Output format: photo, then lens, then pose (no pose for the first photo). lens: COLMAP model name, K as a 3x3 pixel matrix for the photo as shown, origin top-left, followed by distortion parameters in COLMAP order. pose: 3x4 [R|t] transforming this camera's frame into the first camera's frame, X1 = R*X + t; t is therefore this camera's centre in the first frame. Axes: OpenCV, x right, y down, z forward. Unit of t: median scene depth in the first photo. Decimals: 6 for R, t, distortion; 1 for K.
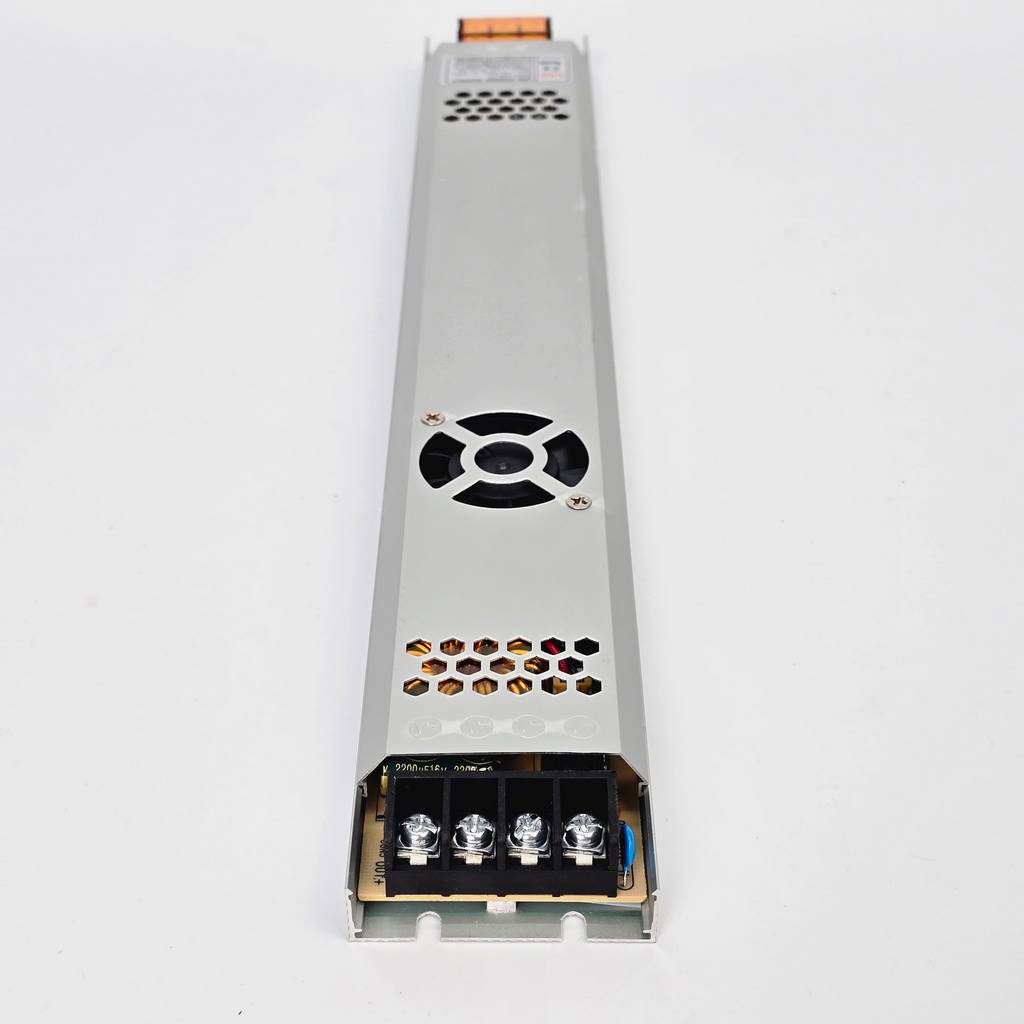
lens RADIAL K [[1898.0, 0, 512.0], [0, 1898.0, 512.0], [0, 0, 1]] dist [0.033310, 0.009501]
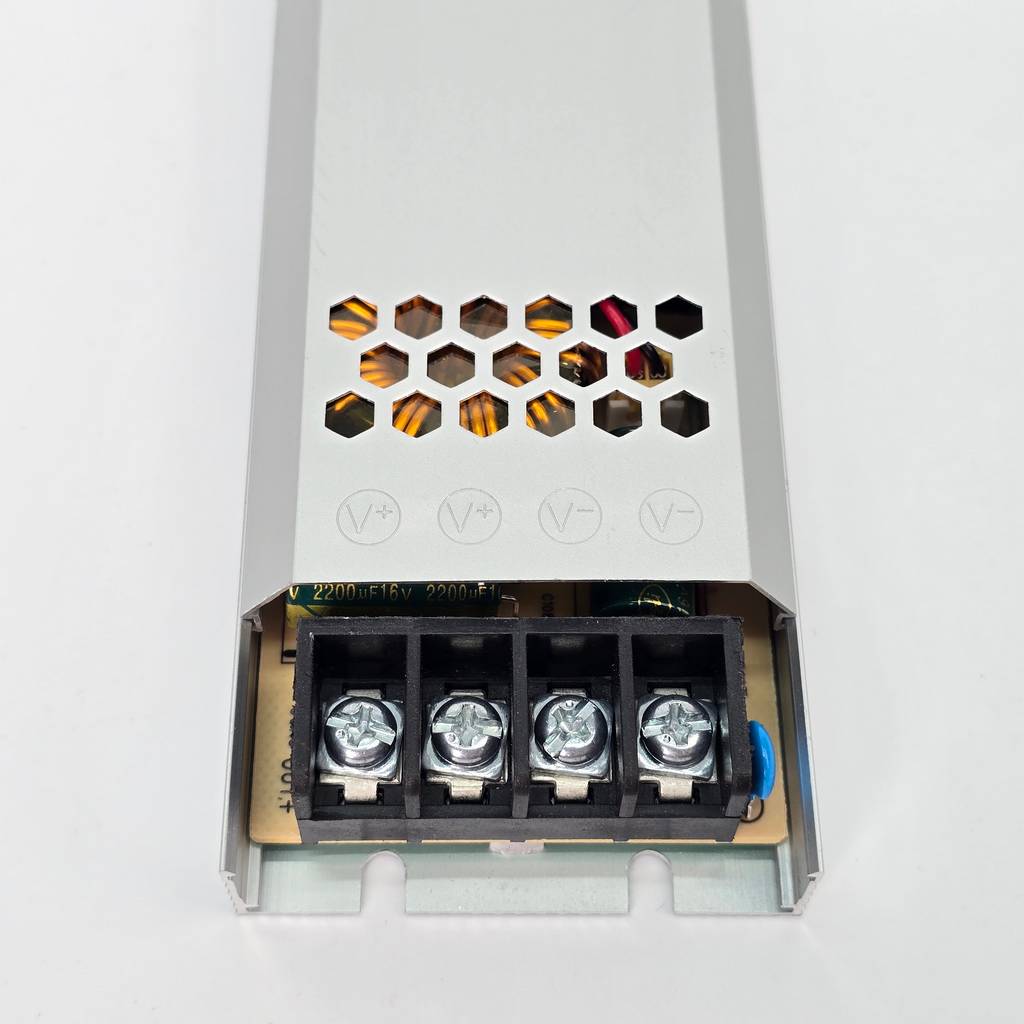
lens RADIAL K [[1898.0, 0, 512.0], [0, 1898.0, 512.0], [0, 0, 1]] dist [0.033310, 0.009501]
pose [[0.999831, -0.000449, 0.018405, -0.016234], [-0.007344, 0.906968, 0.421135, -0.102567], [-0.016882, -0.421199, 0.906811, 0.528755]]
